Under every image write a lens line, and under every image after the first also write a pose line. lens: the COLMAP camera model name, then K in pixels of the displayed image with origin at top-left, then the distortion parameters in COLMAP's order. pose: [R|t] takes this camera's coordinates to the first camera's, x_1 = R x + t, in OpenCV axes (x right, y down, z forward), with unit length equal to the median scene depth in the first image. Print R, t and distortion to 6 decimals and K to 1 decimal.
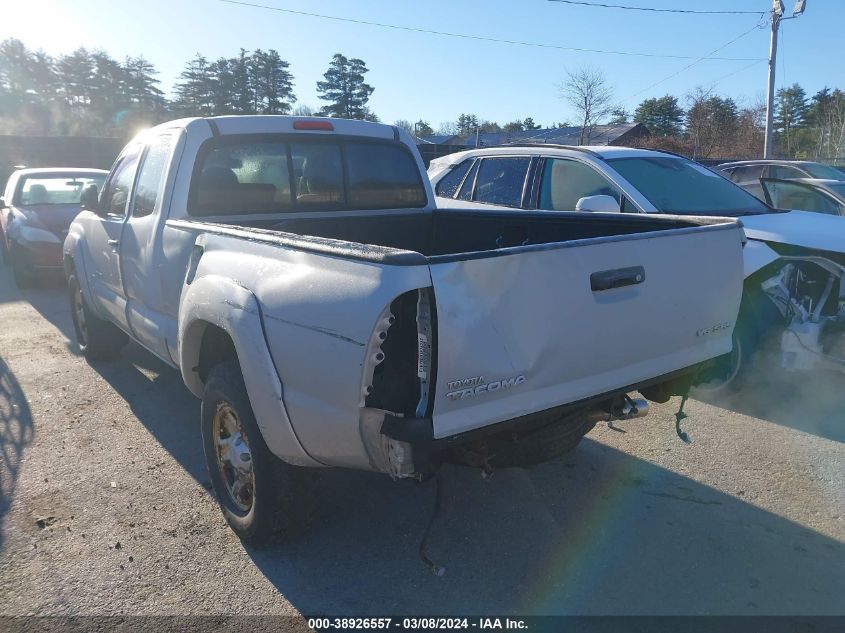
lens RADIAL K [[666.7, 0, 421.2], [0, 666.7, 315.0], [0, 0, 1]] dist [0.003786, -0.002751]
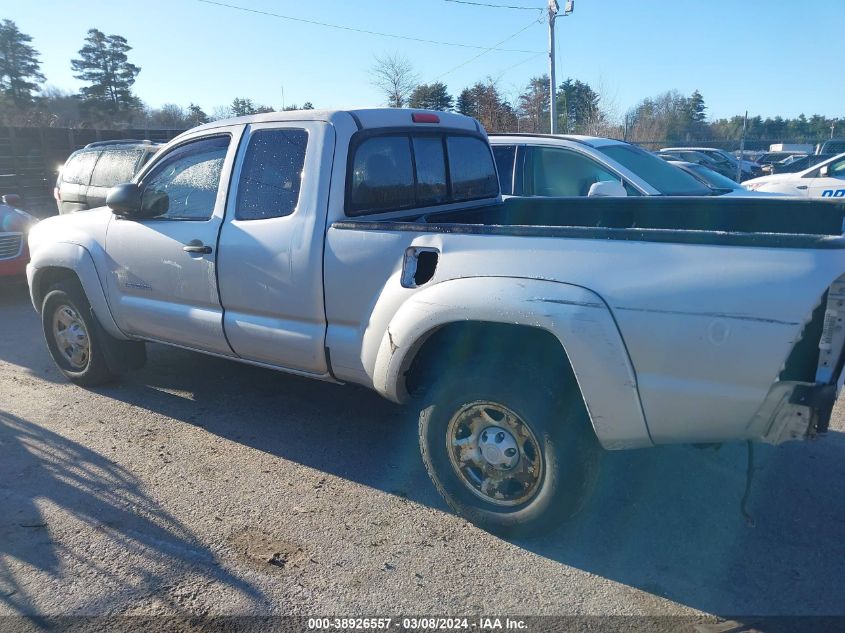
lens RADIAL K [[660.1, 0, 421.0], [0, 660.1, 327.1], [0, 0, 1]] dist [-0.001105, 0.002625]
pose [[0.946348, -0.095375, 0.308755, -0.305224], [0.082689, 0.995114, 0.053948, -0.018632], [-0.312392, -0.025523, 0.949610, 0.044158]]
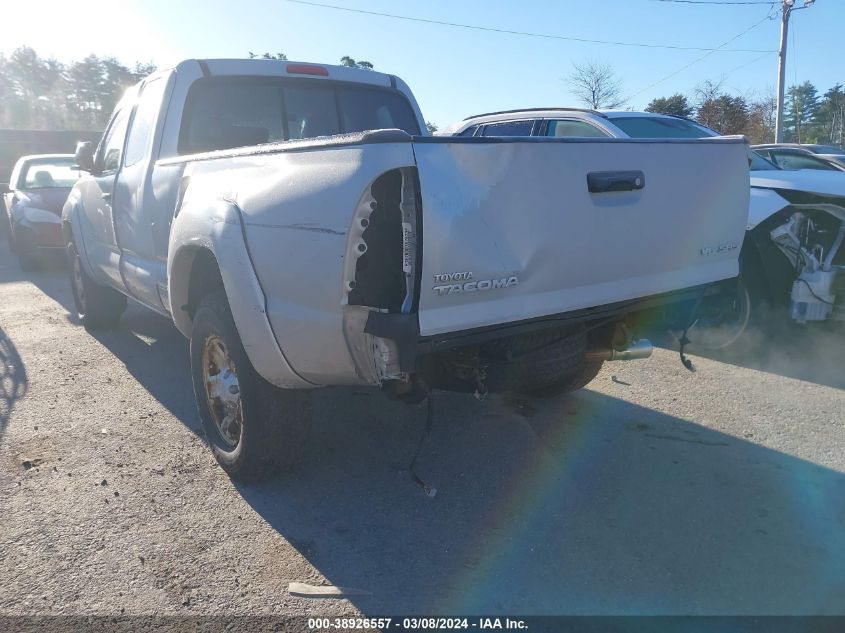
lens RADIAL K [[664.5, 0, 421.3], [0, 664.5, 319.6], [0, 0, 1]] dist [0.004350, 0.002767]
pose [[0.999880, -0.005717, -0.014410, 0.010570], [0.005742, 0.999982, 0.001659, 0.049288], [0.014401, -0.001742, 0.999895, 0.016852]]
